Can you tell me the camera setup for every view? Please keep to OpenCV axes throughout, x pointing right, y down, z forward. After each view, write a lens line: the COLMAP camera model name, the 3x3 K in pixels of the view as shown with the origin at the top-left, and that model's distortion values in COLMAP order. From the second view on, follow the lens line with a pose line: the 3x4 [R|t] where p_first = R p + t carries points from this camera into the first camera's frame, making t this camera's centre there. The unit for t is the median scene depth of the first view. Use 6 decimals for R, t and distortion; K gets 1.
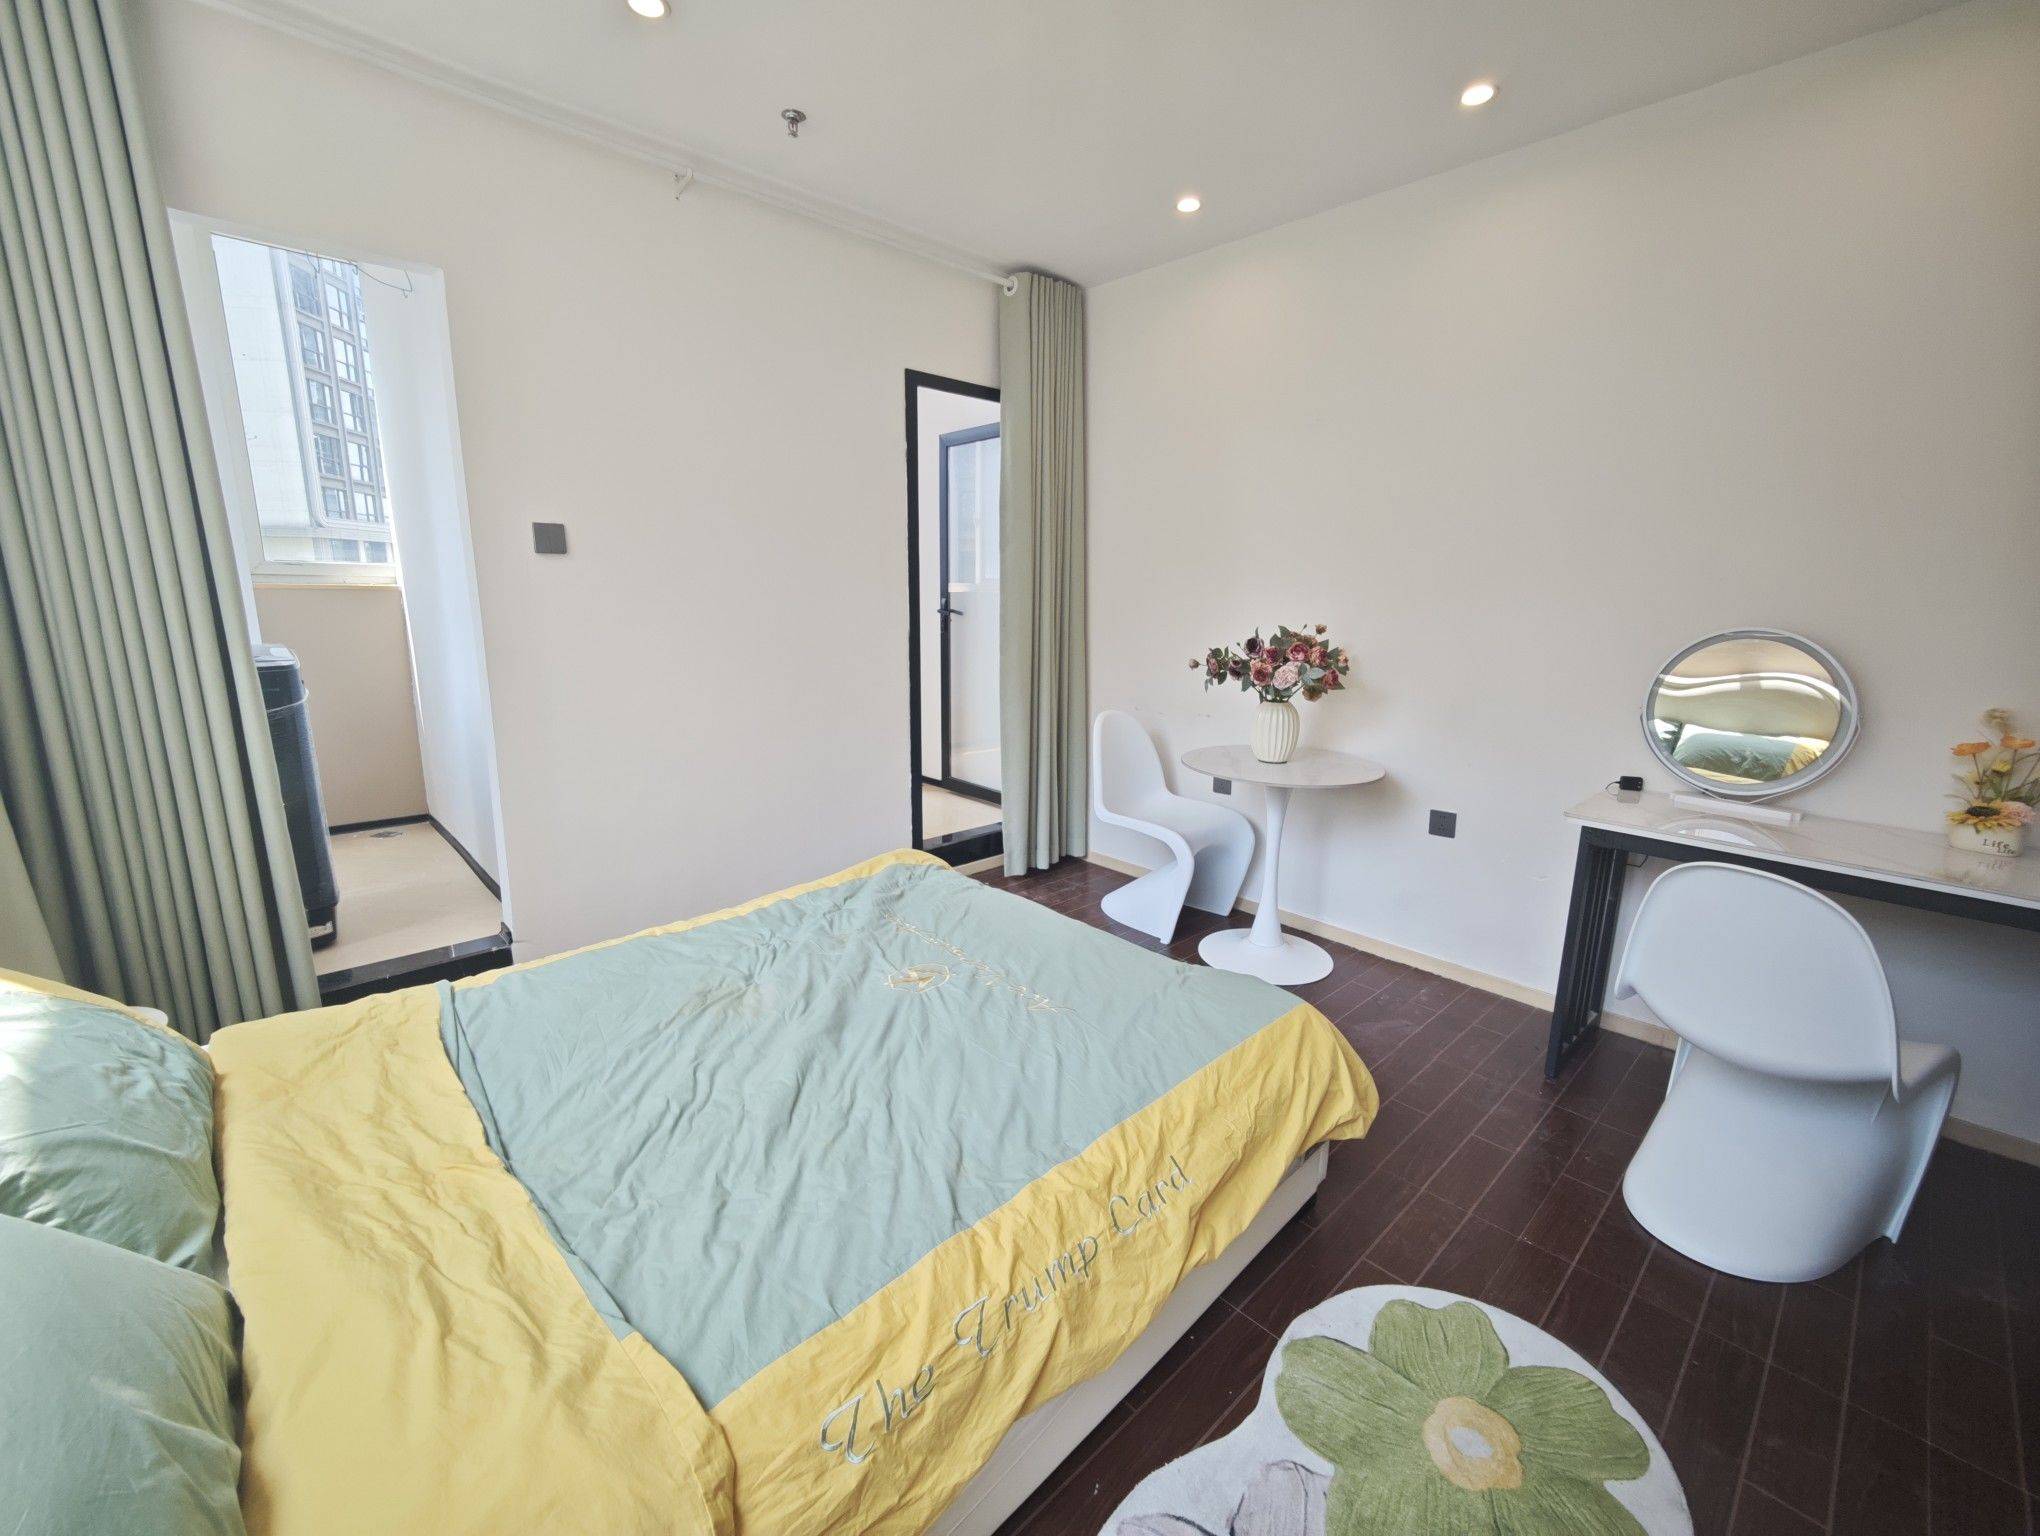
lens RADIAL K [[850.0, 0, 1015.4], [0, 850.0, 766.9], [0, 0, 1]] dist [0.001262, -0.000142]
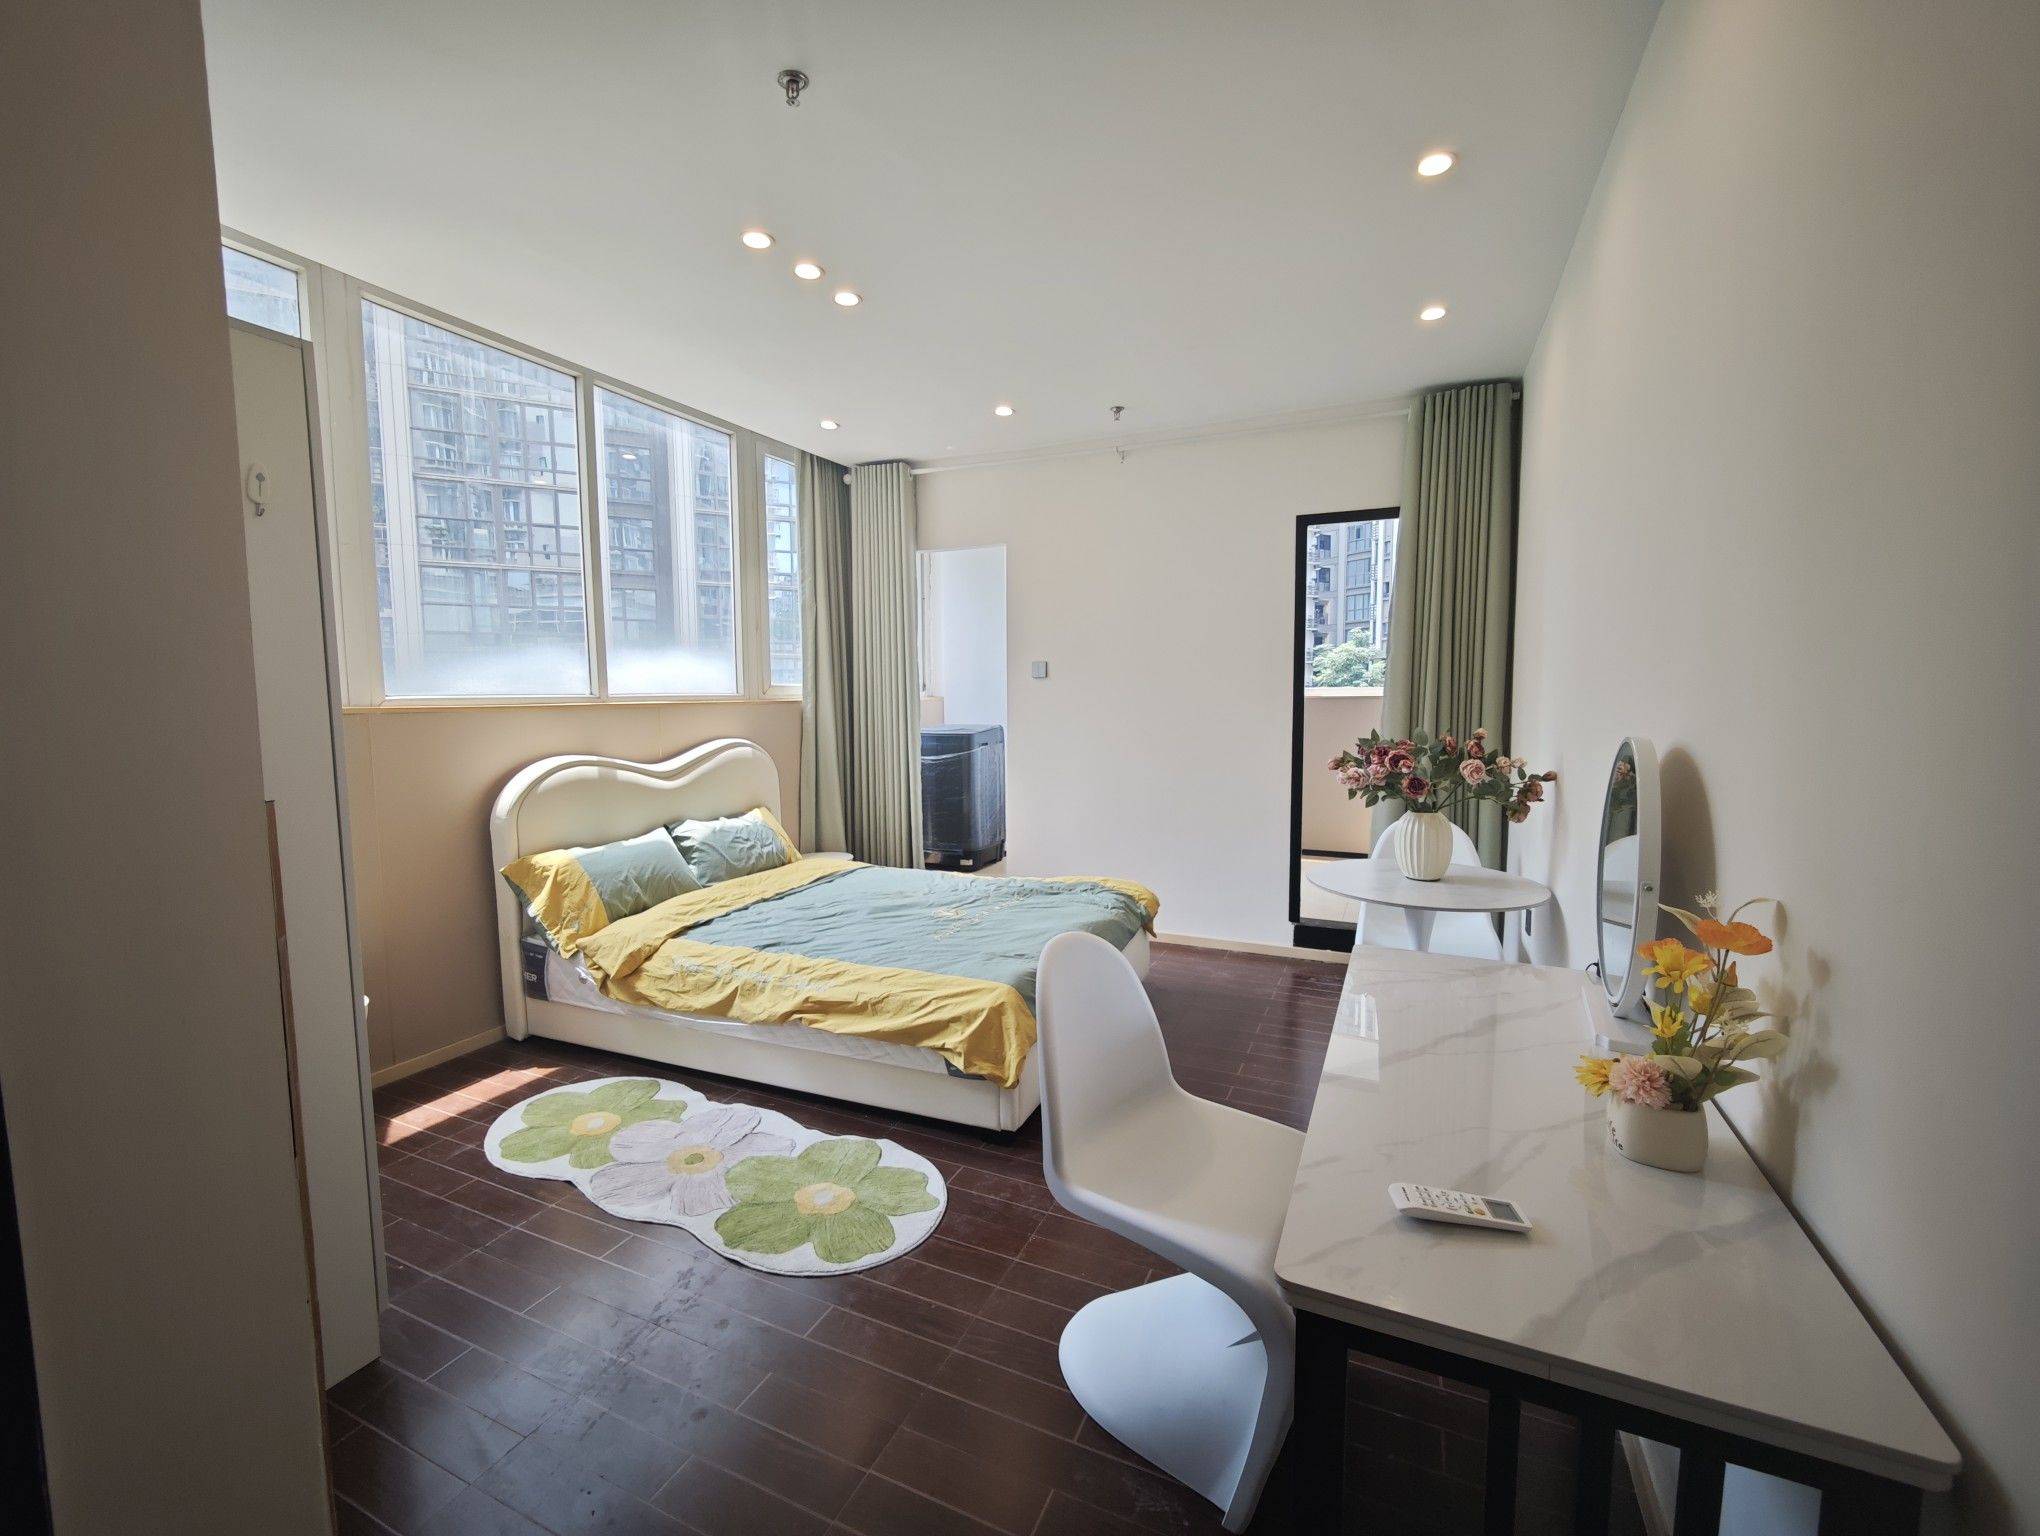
lens RADIAL K [[850.0, 0, 1015.4], [0, 850.0, 766.9], [0, 0, 1]] dist [0.001262, -0.000142]
pose [[0.374376, 0.065808, -0.924939, 1.679860], [-0.179655, 0.983726, -0.002726, -0.073758], [0.909707, 0.167191, 0.380106, 0.444814]]
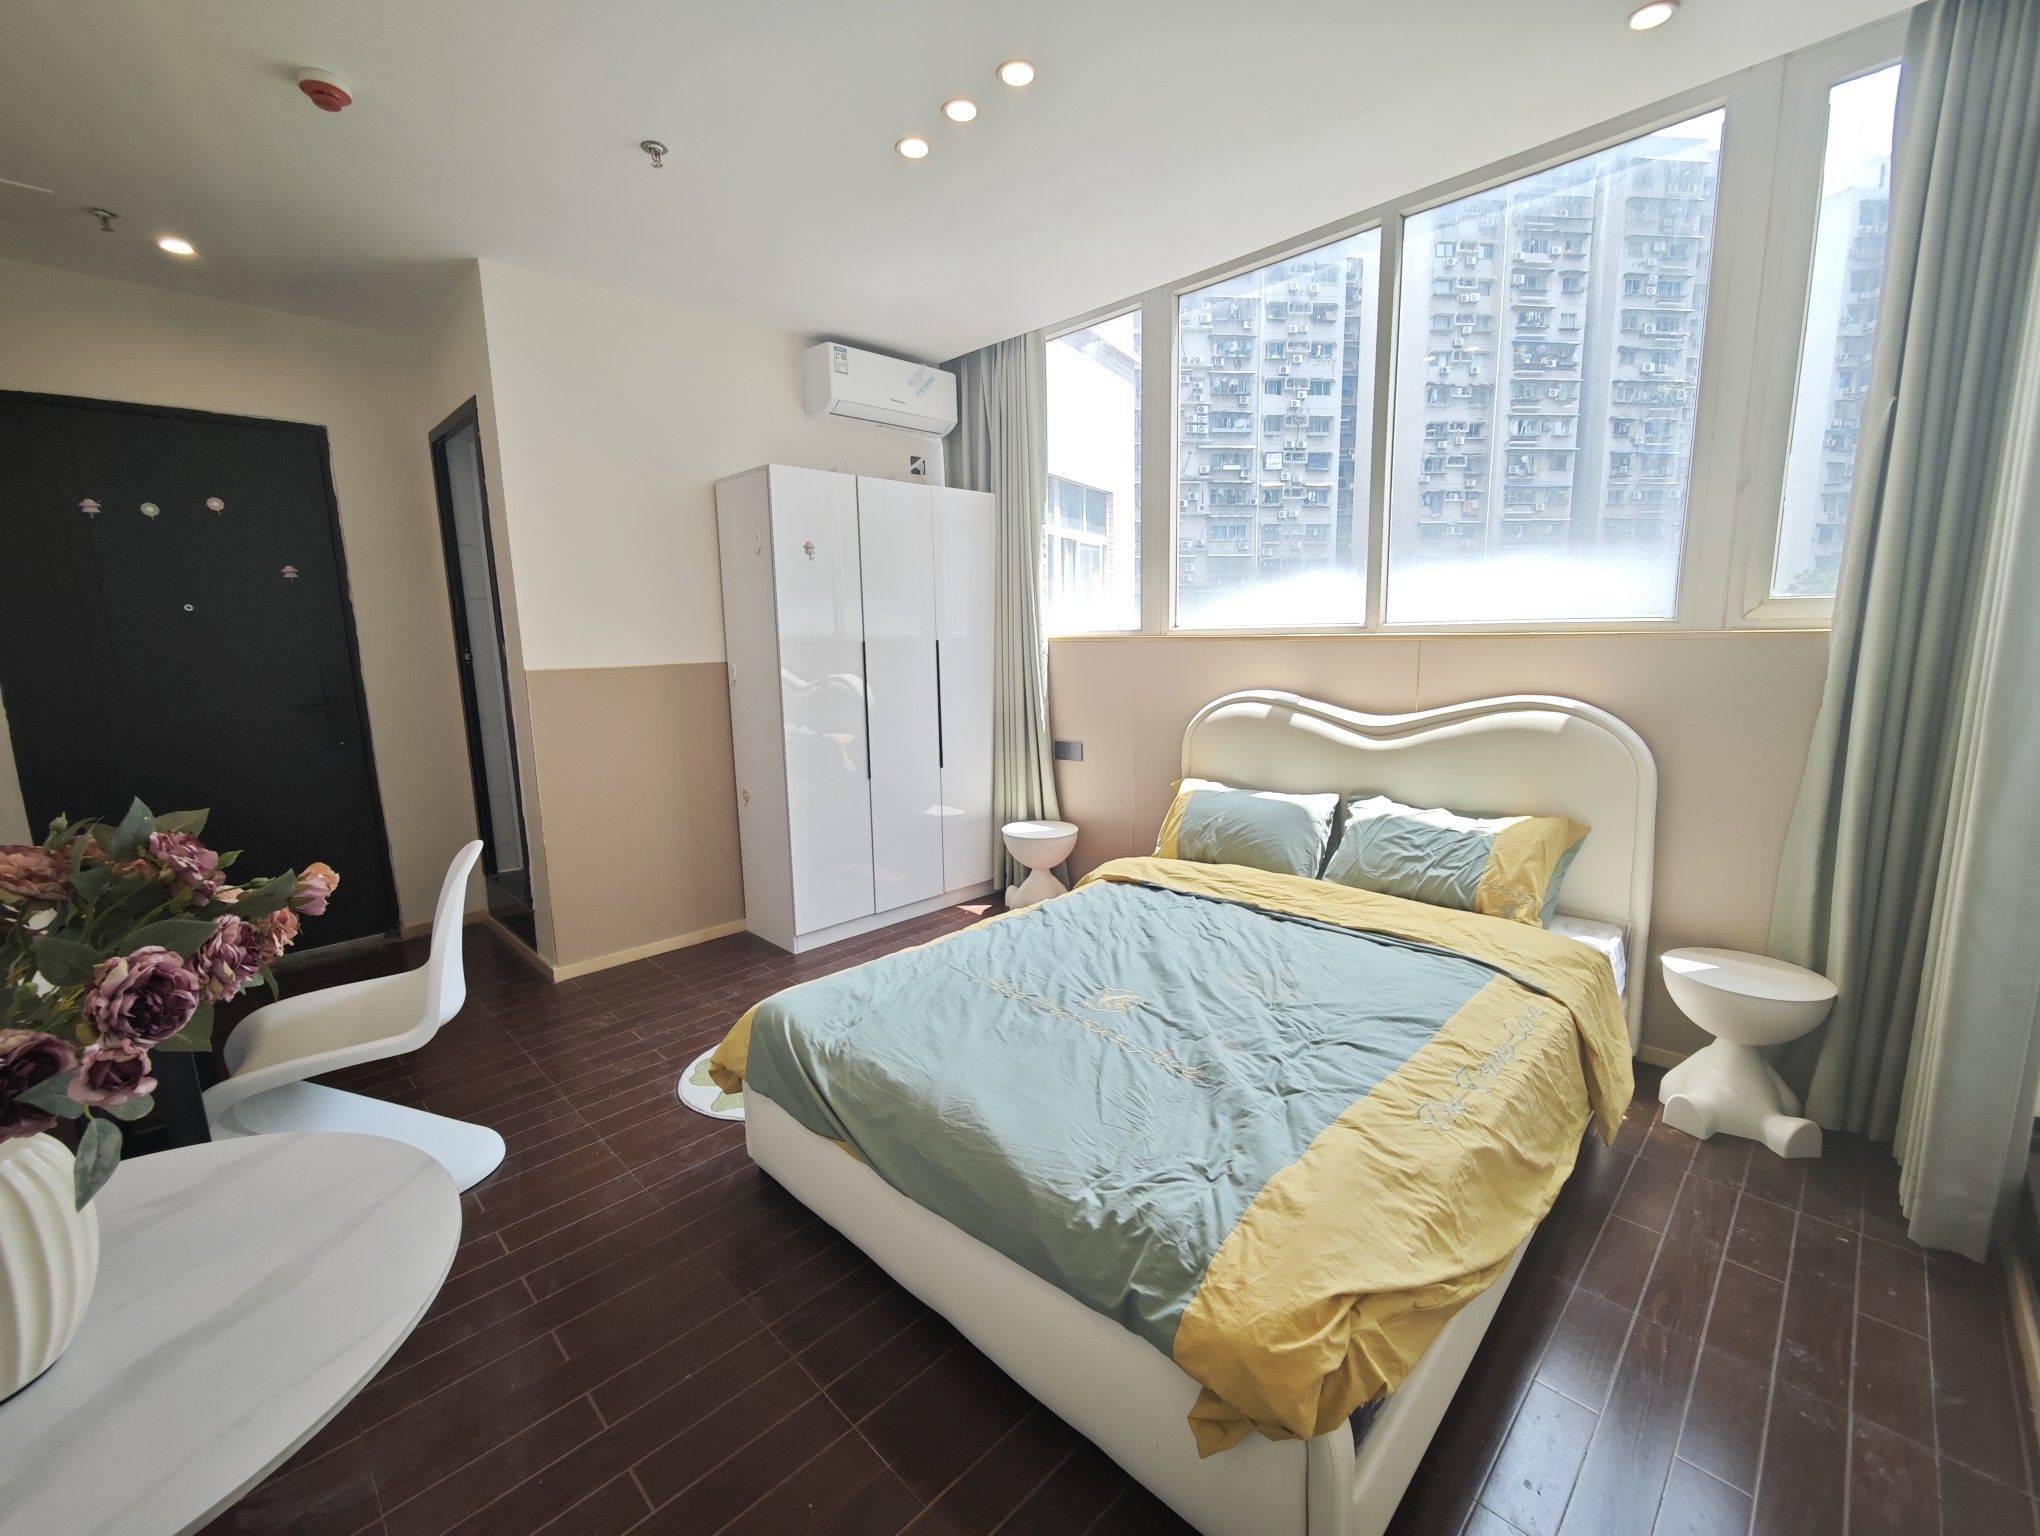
lens RADIAL K [[850.0, 0, 1015.4], [0, 850.0, 766.9], [0, 0, 1]] dist [0.001262, -0.000142]
pose [[-0.999643, 0.011237, -0.024251, 0.032791], [0.001698, 0.932197, 0.361948, -0.441809], [0.026674, 0.361777, -0.931883, 2.047387]]
